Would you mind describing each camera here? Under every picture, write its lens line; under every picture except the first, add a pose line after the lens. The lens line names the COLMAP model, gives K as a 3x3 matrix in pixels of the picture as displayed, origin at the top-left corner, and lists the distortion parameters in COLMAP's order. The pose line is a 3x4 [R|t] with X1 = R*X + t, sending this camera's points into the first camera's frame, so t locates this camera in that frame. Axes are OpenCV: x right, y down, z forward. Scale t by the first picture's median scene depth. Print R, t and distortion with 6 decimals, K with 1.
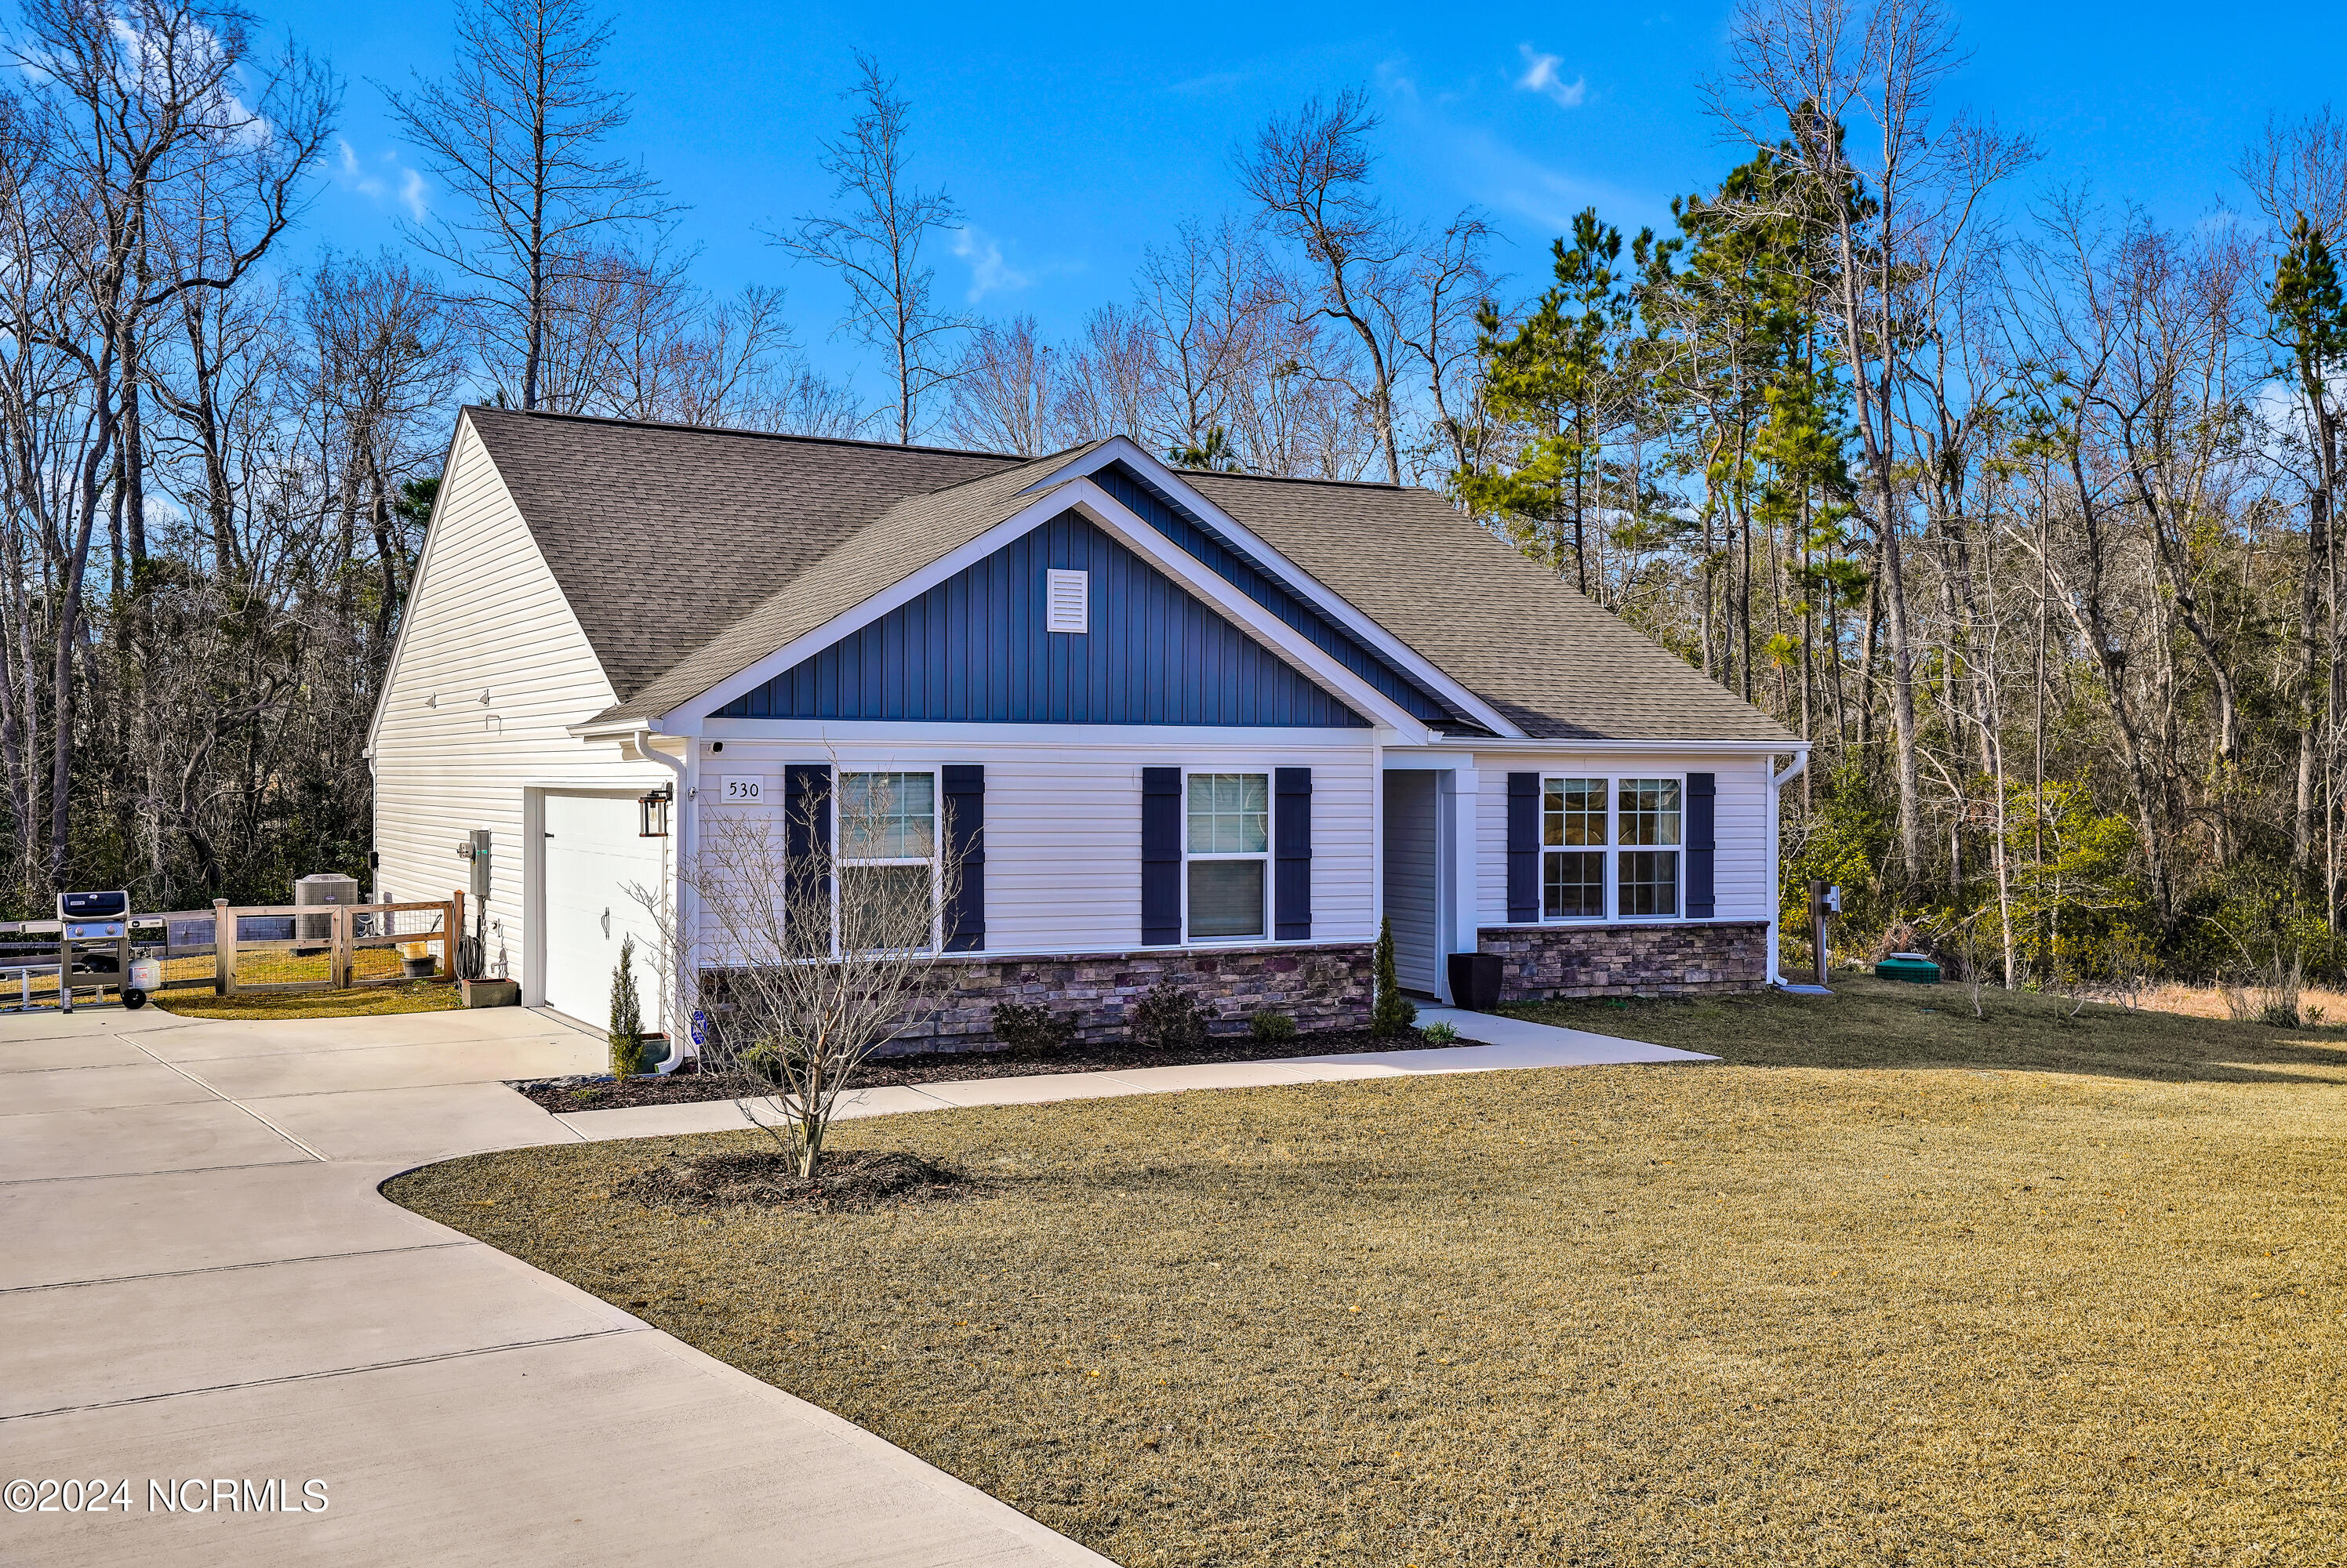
lens RADIAL K [[2177.4, 0, 1168.9], [0, 2177.4, 816.0], [0, 0, 1]] dist [0.183086, -0.002265]
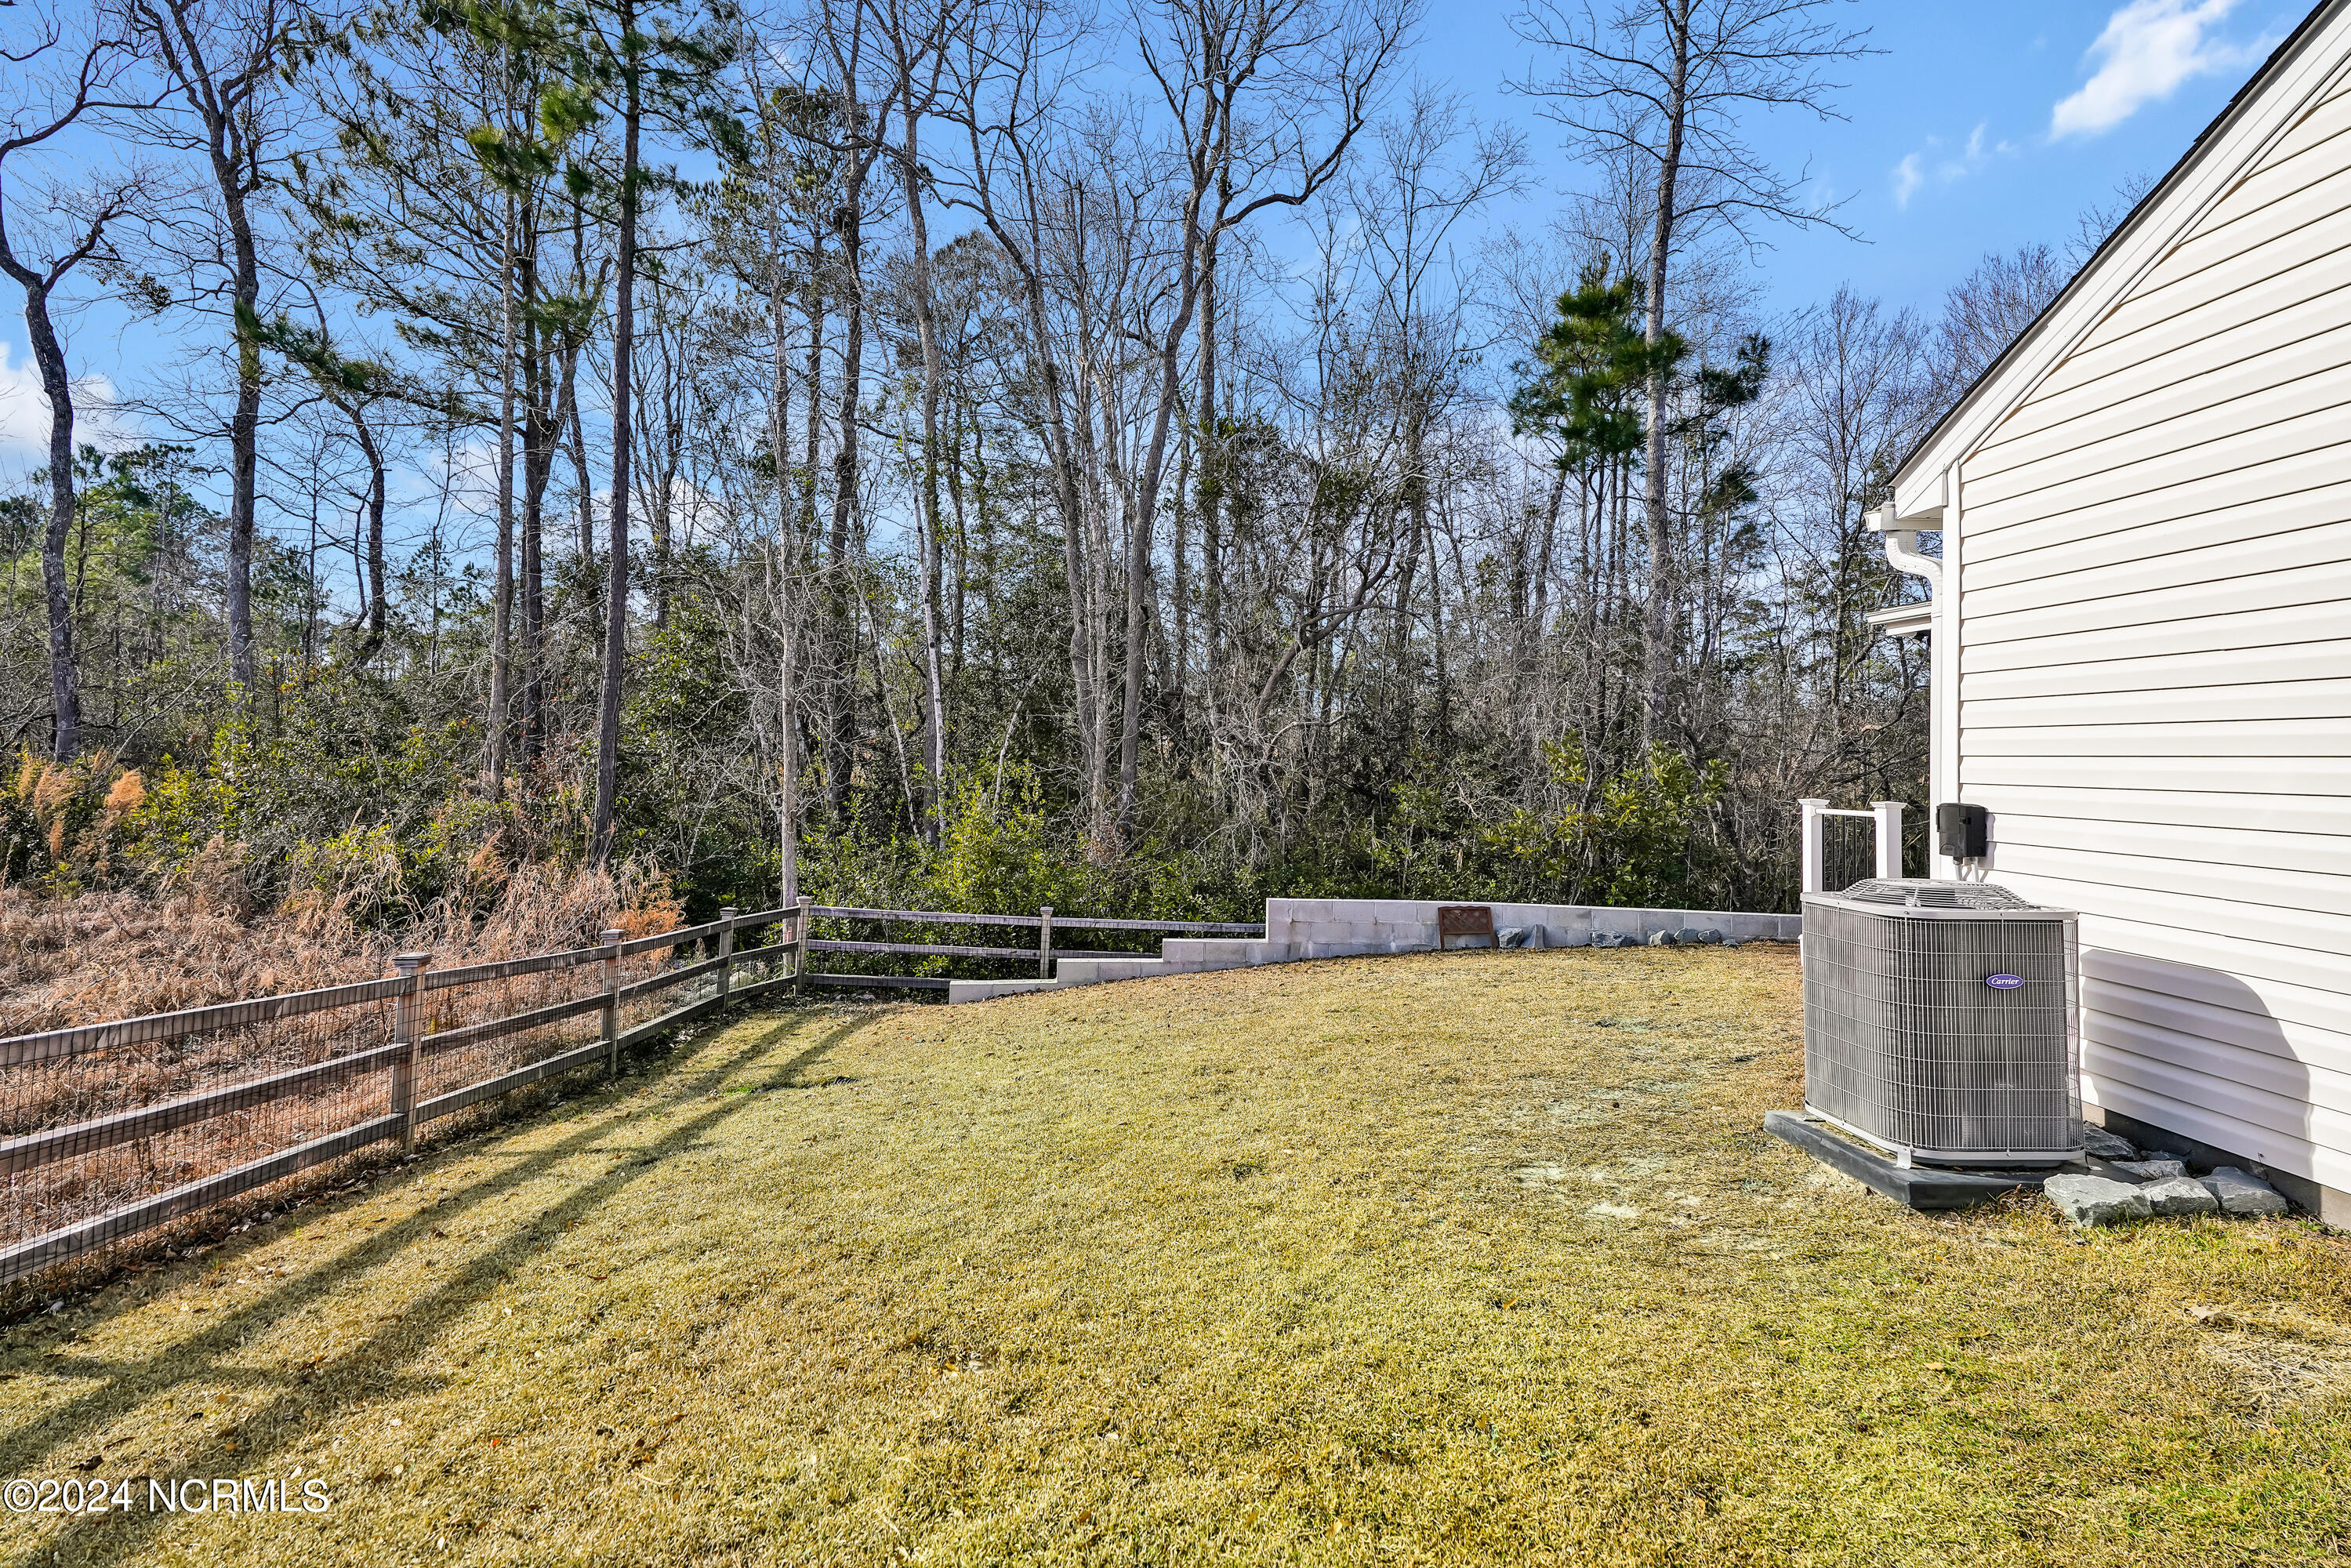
lens RADIAL K [[1020.4, 0, 1175.5], [0, 1020.4, 784.0], [0, 0, 1]] dist [0.095273, 0.000081]
pose [[0.915563, 0.015641, -0.401870, -0.459308], [-0.020832, 0.999746, -0.008552, 0.021920], [0.401634, 0.016202, 0.915657, 0.946490]]
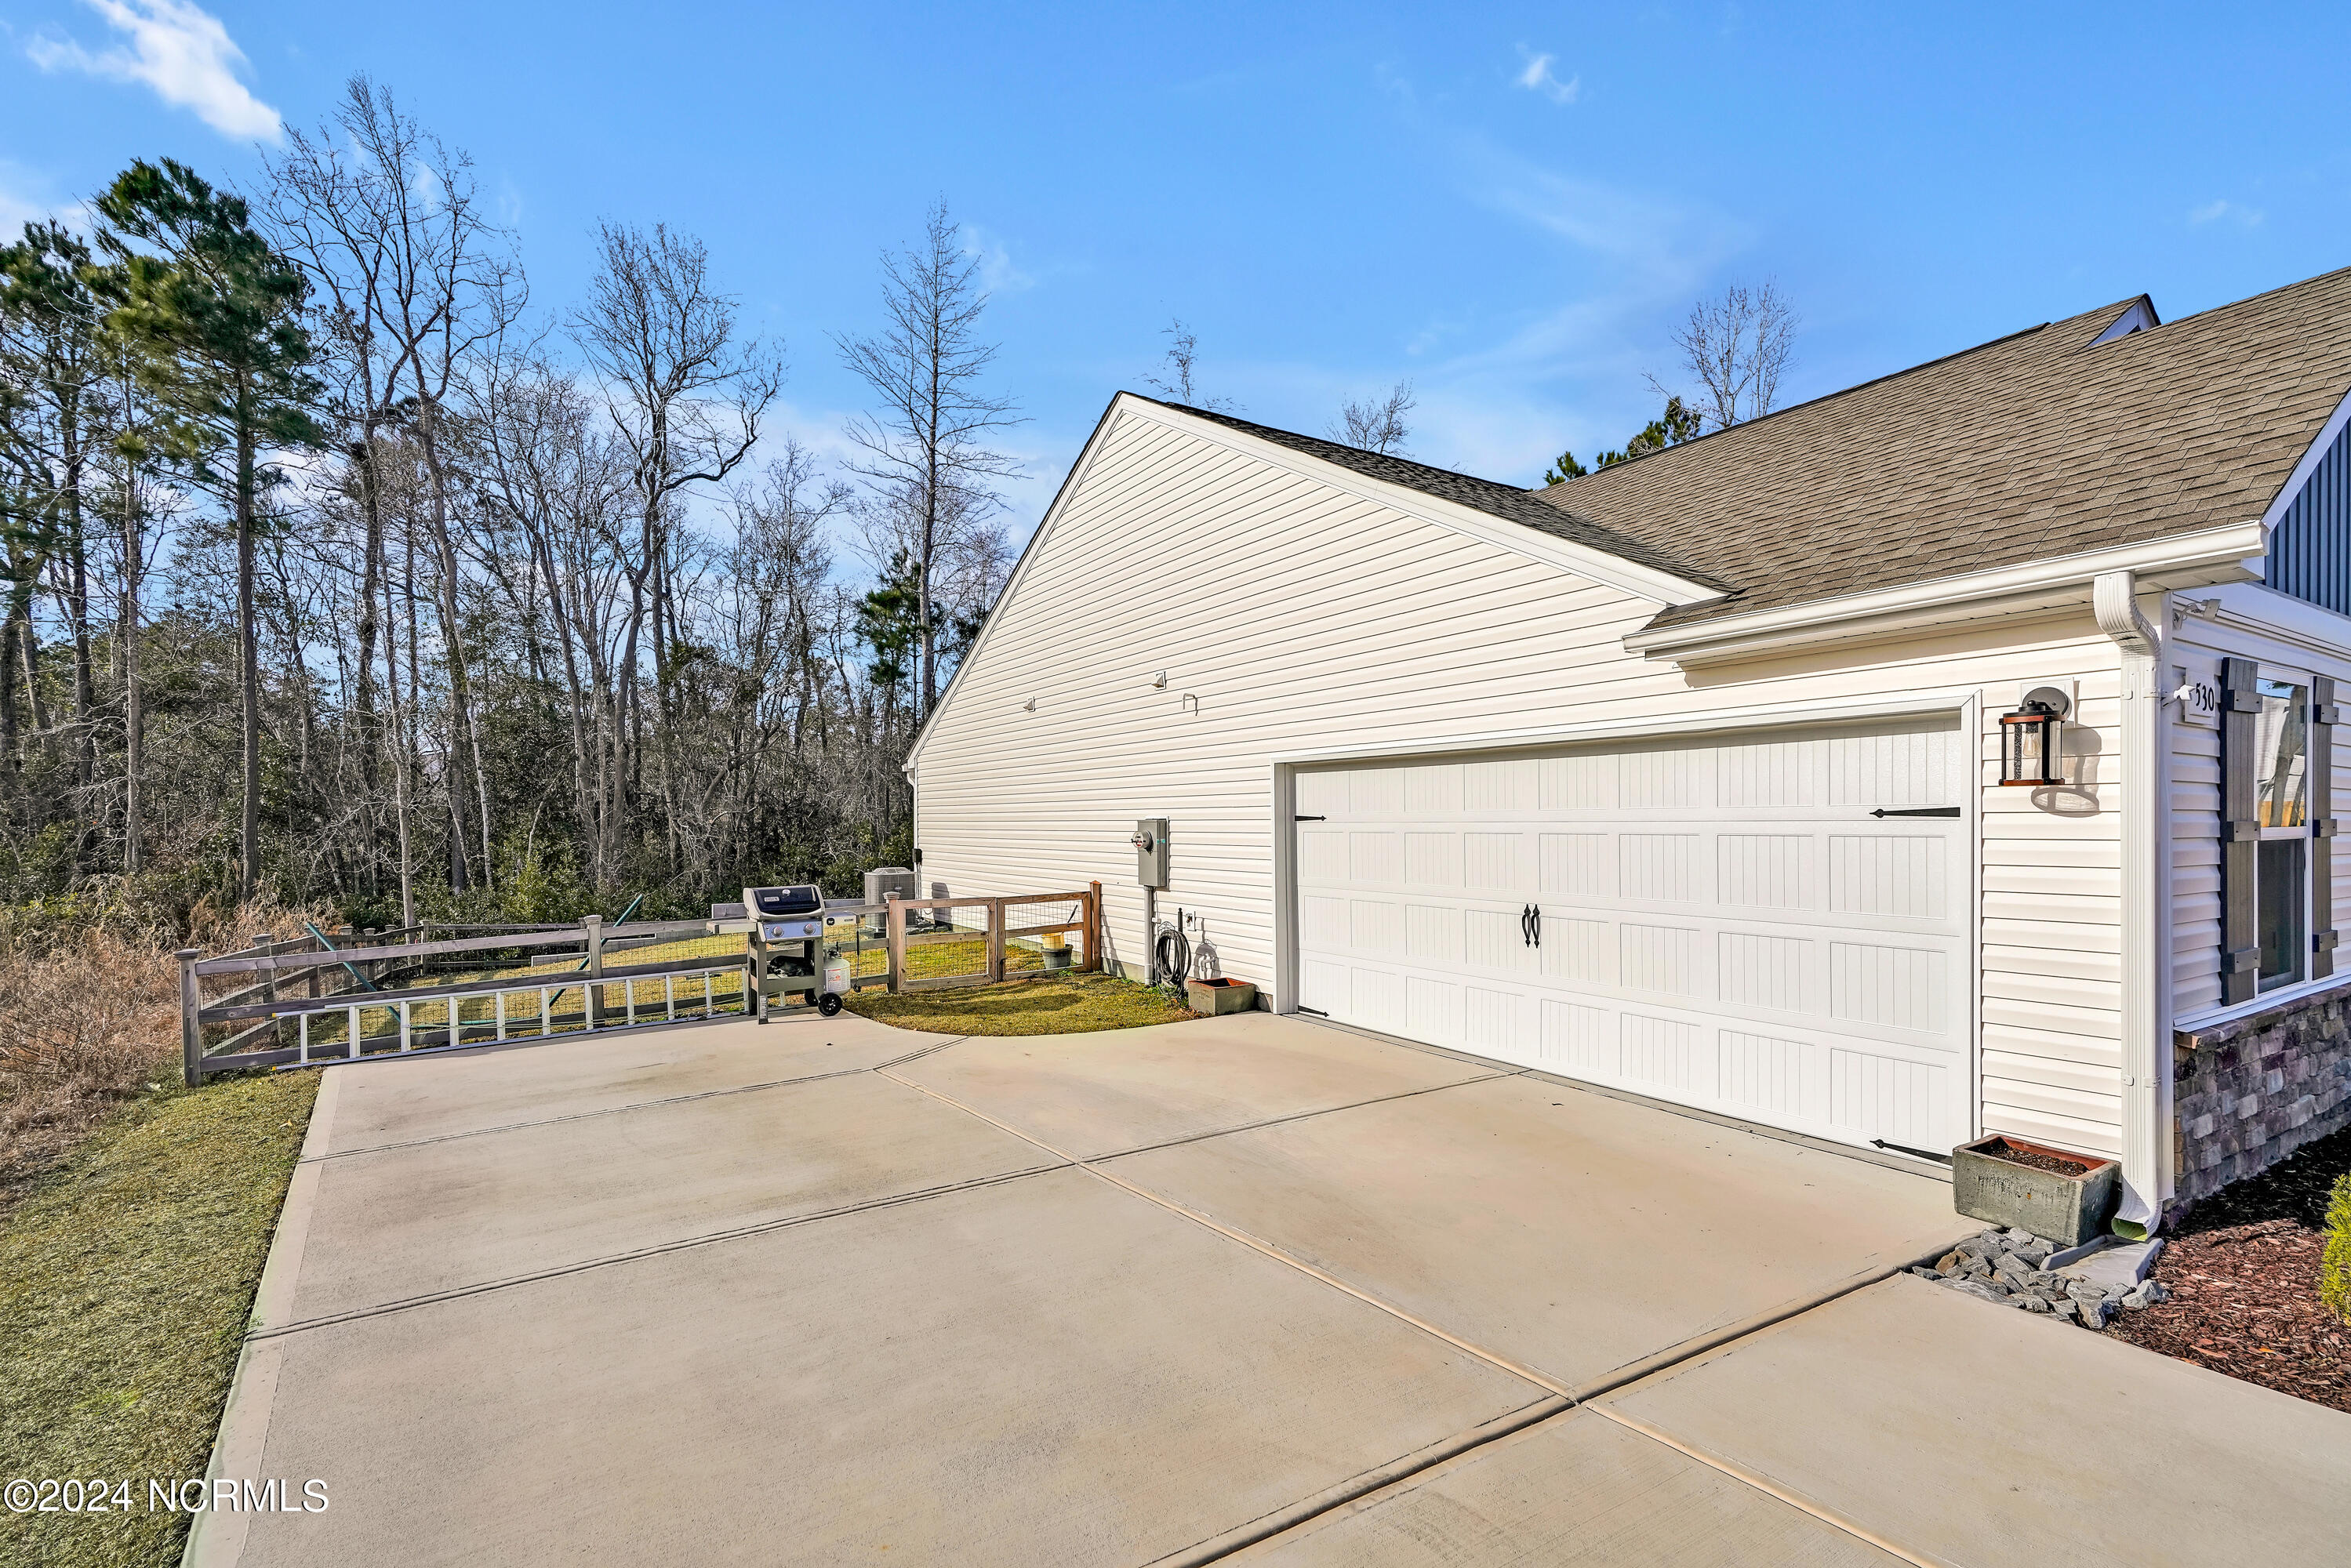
lens RADIAL K [[1056.2, 0, 1183.5], [0, 1056.2, 828.0], [0, 0, 1]] dist [0.021716, 0.000283]
pose [[0.996196, -0.006800, 0.086876, -0.287056], [0.007841, 0.999901, -0.011643, 0.013549], [-0.086788, 0.012280, 0.996151, 0.461330]]
